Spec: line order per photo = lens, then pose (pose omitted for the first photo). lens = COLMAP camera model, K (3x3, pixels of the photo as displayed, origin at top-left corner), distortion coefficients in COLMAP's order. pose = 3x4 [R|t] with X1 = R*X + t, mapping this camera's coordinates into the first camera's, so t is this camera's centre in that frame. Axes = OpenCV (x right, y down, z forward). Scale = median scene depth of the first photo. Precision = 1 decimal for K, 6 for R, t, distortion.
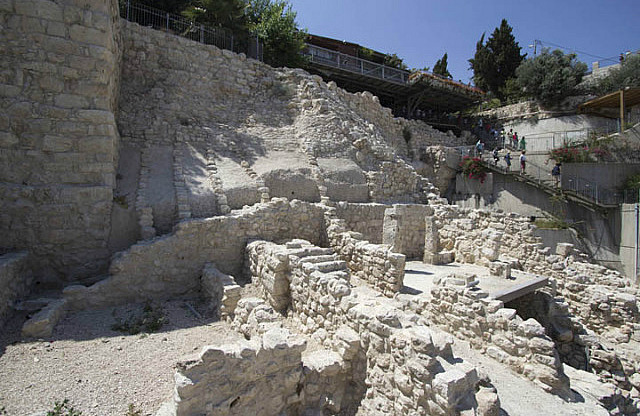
lens RADIAL K [[304.4, 0, 319.6], [0, 304.4, 207.1], [0, 0, 1]] dist [-0.017219, 0.001563]
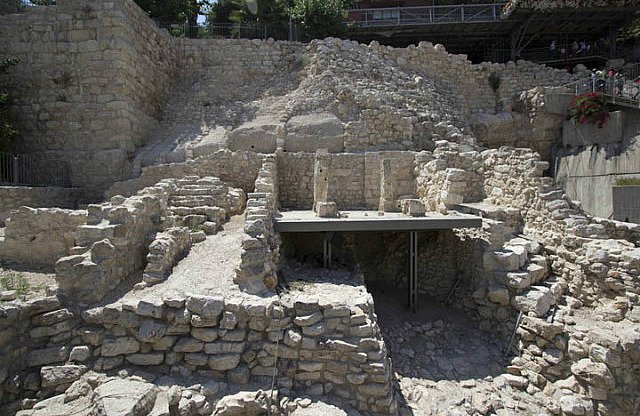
lens RADIAL K [[304.4, 0, 318.6], [0, 304.4, 210.7], [0, 0, 1]] dist [-0.017219, 0.001563]
pose [[0.856244, -0.001631, -0.516569, 0.649142], [0.022340, 0.999176, 0.033874, 0.145845], [0.516088, -0.040545, 0.855575, 0.114129]]
